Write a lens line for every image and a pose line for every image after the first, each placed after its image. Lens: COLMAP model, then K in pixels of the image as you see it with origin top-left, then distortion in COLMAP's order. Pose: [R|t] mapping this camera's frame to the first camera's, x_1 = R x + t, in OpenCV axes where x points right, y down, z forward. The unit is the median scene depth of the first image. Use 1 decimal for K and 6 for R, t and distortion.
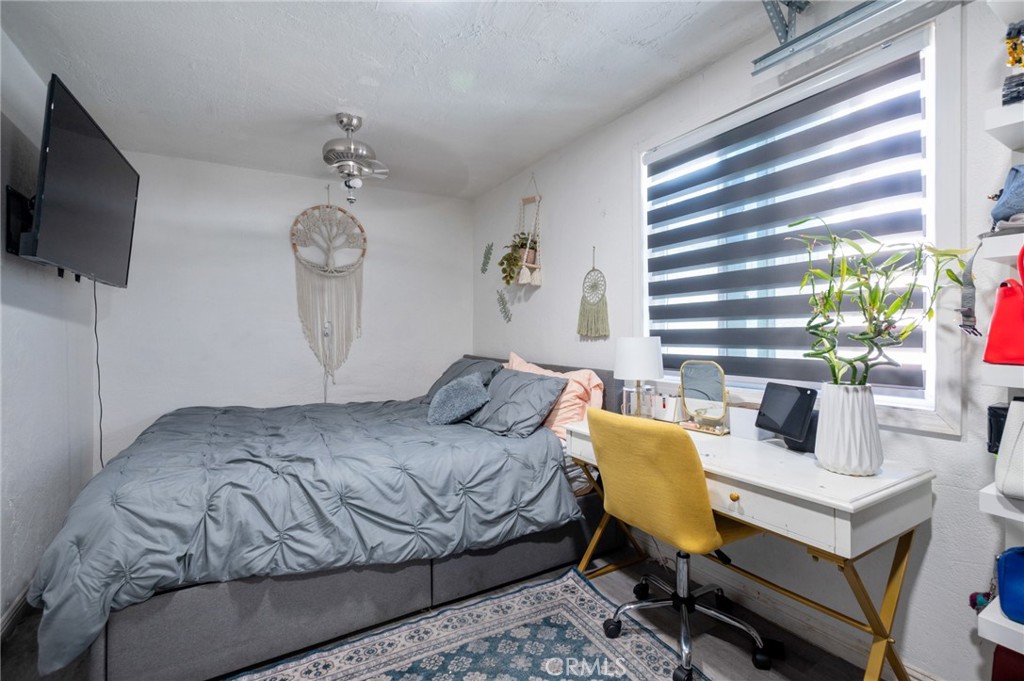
lens RADIAL K [[453.4, 0, 512.8], [0, 453.4, 344.5], [0, 0, 1]] dist [-0.001389, 0.000118]
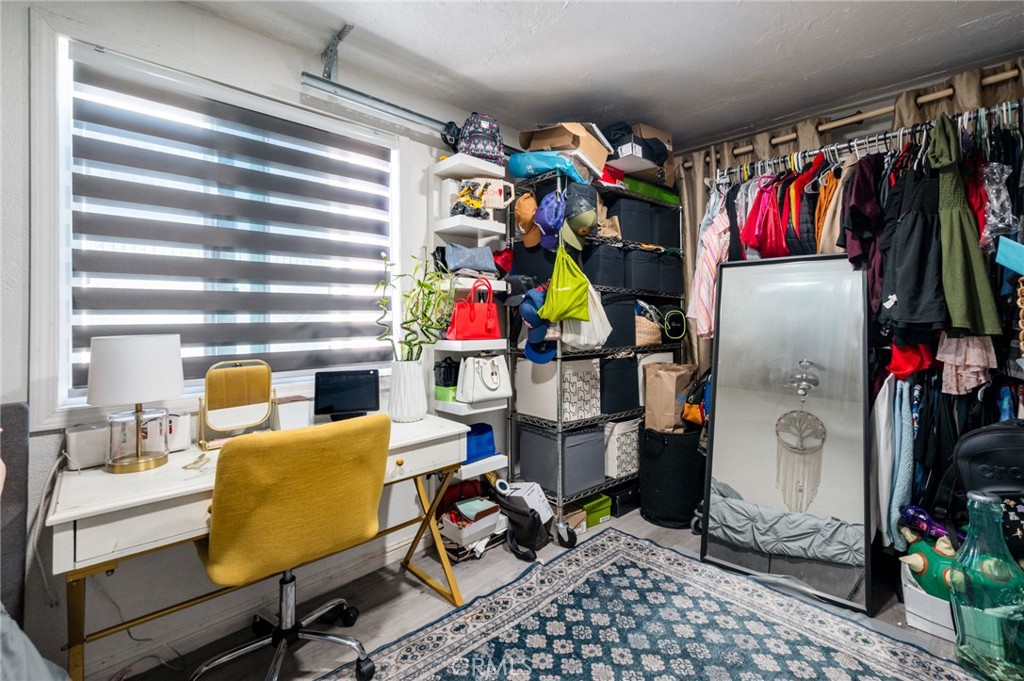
lens RADIAL K [[439.0, 0, 511.6], [0, 439.0, 323.2], [0, 0, 1]] dist [0.000396, -0.000026]
pose [[-0.217393, 0.005551, 0.976068, -0.531746], [0.040960, 0.999155, 0.003440, -0.017747], [-0.975224, 0.040727, -0.217437, 0.709007]]
